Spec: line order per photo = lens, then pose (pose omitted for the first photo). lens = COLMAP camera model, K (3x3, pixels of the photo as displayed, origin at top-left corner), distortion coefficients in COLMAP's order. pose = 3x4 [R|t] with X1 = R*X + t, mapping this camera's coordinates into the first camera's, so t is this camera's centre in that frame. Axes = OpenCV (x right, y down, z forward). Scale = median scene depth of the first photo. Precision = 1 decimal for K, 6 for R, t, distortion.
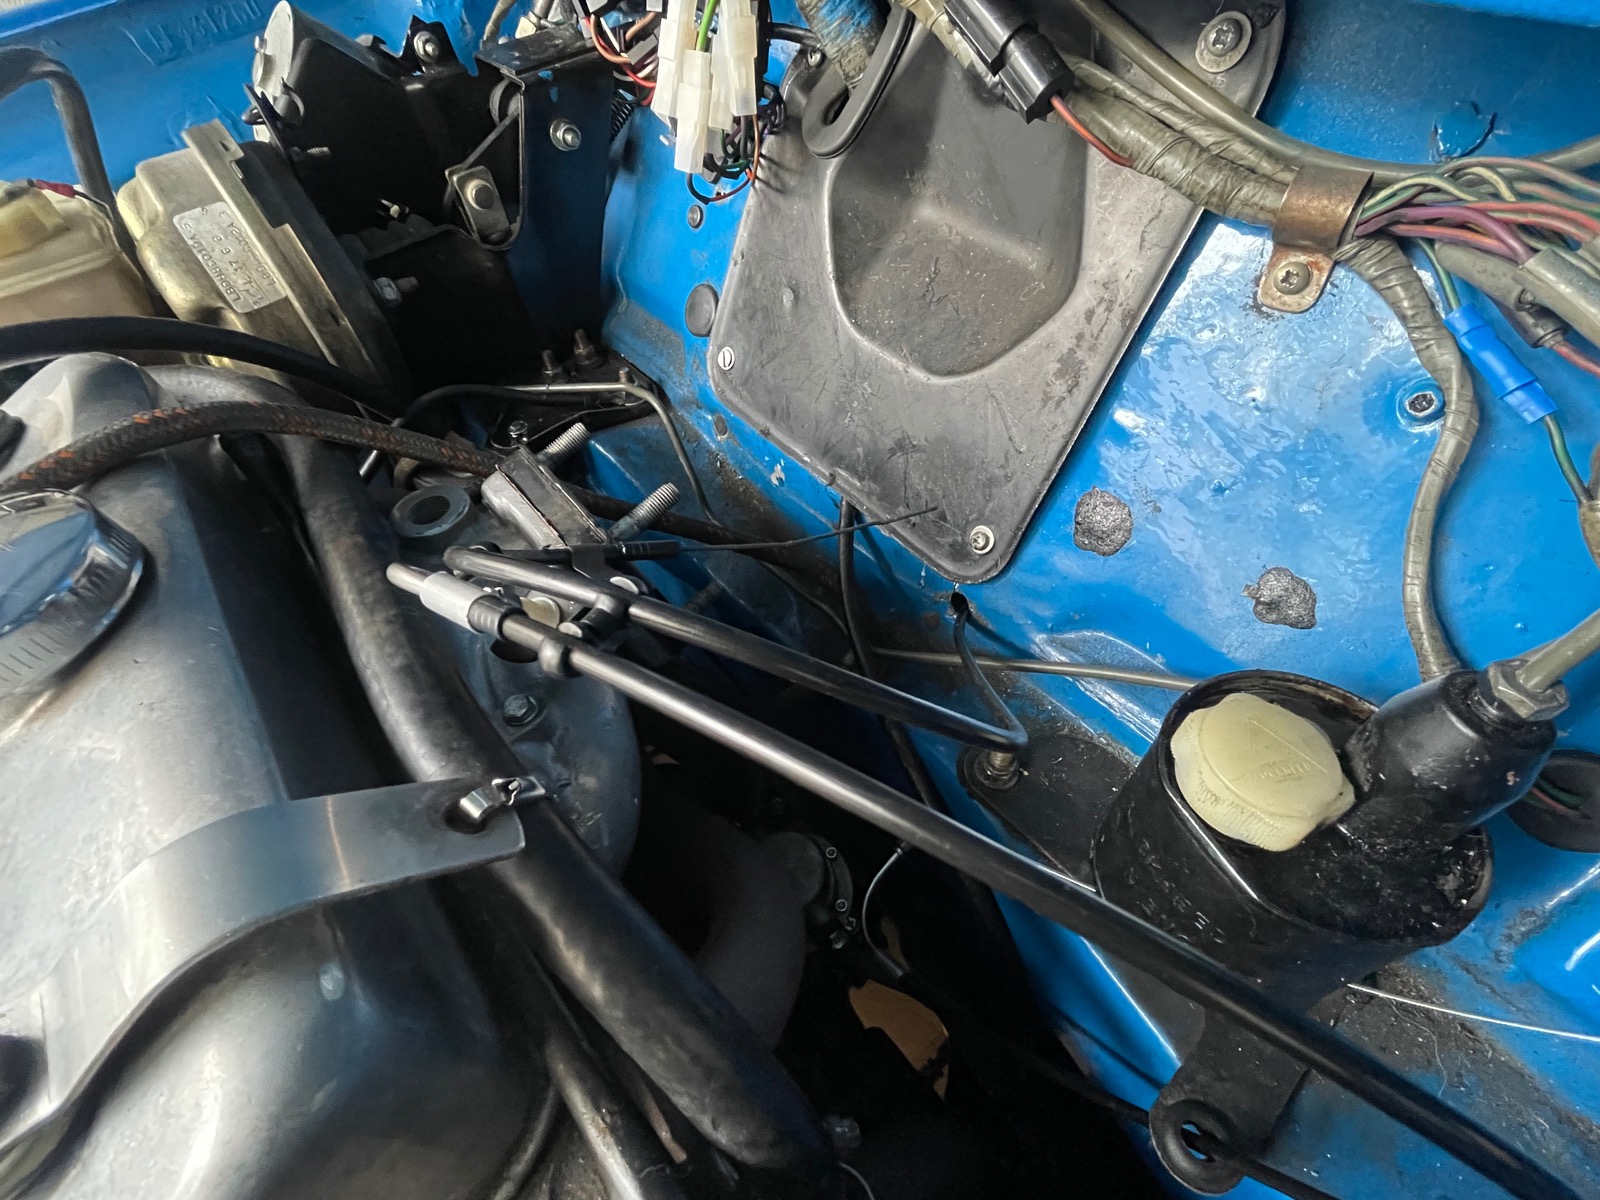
lens RADIAL K [[713.9, 0, 800.0], [0, 713.9, 600.0], [0, 0, 1]] dist [-0.004230, 0.000146]
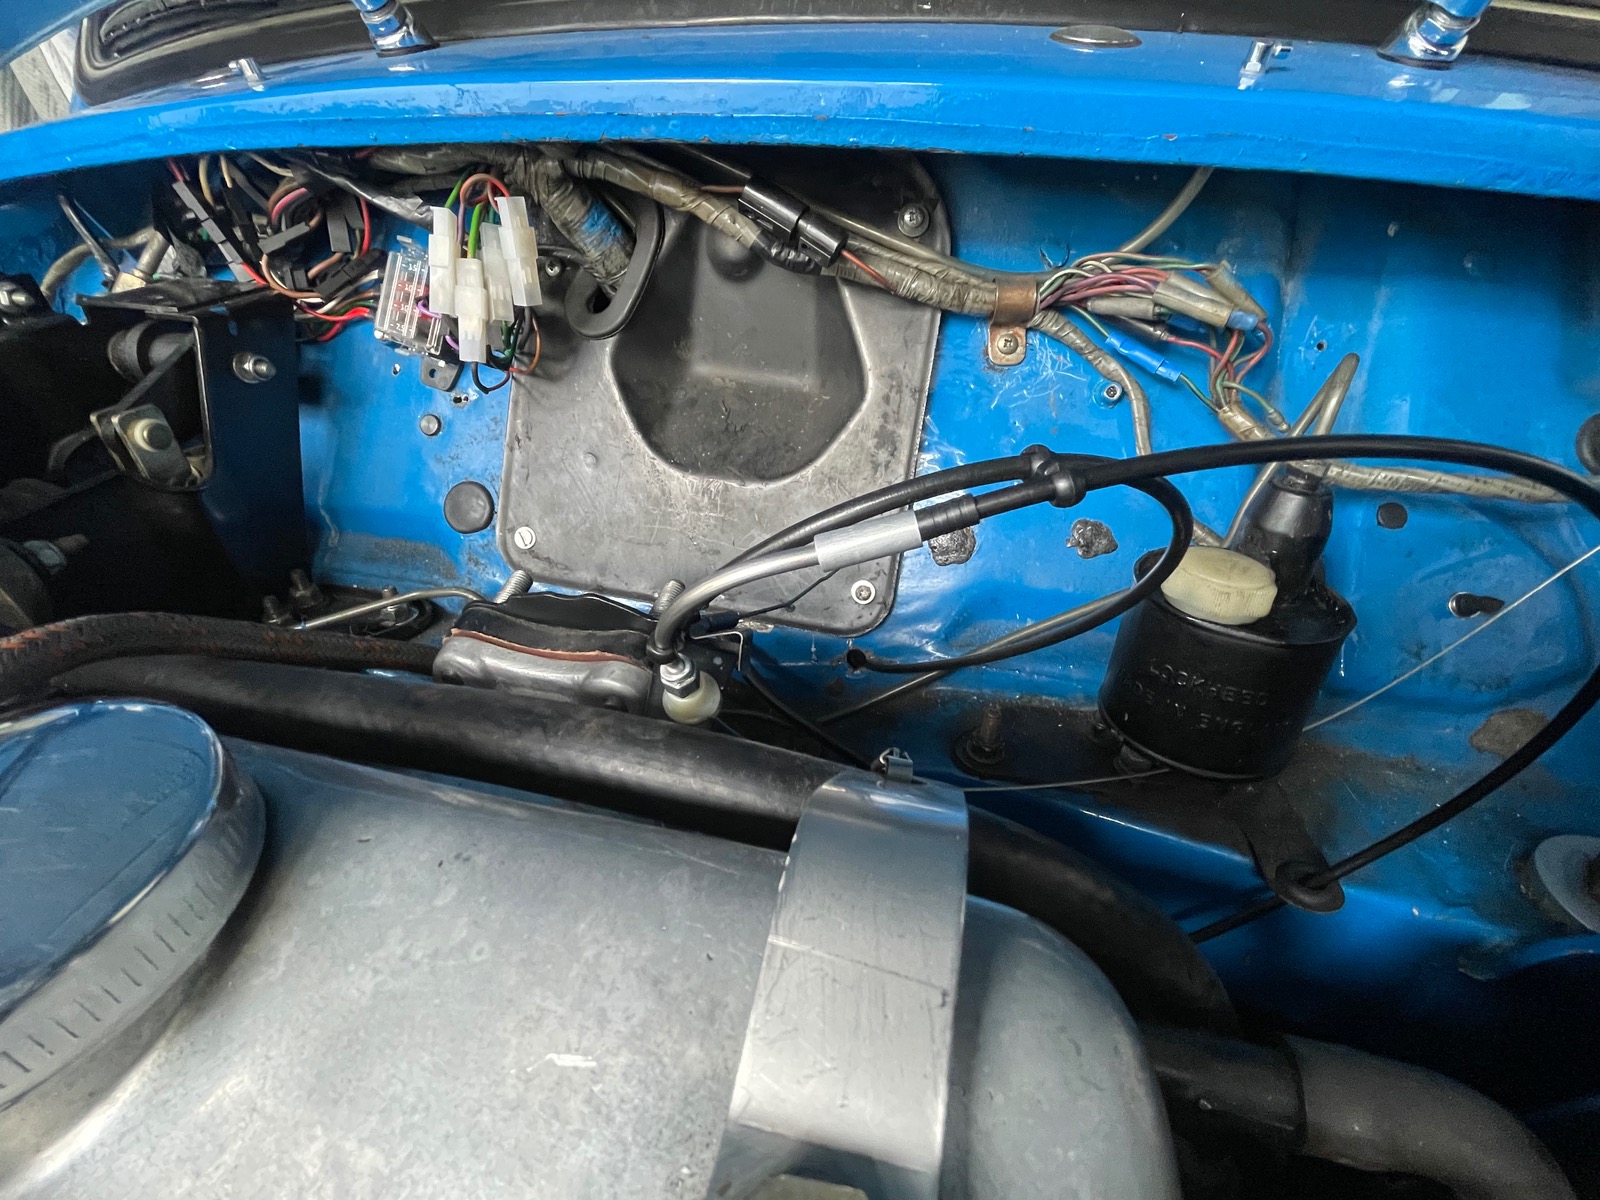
lens RADIAL K [[703.6, 0, 800.0], [0, 703.6, 600.0], [0, 0, 1]] dist [0.000848, 0.000207]
pose [[0.807541, -0.270982, 0.523876, -0.431566], [0.414594, 0.892547, -0.177404, 0.086982], [-0.419510, 0.360457, 0.833116, 0.084533]]
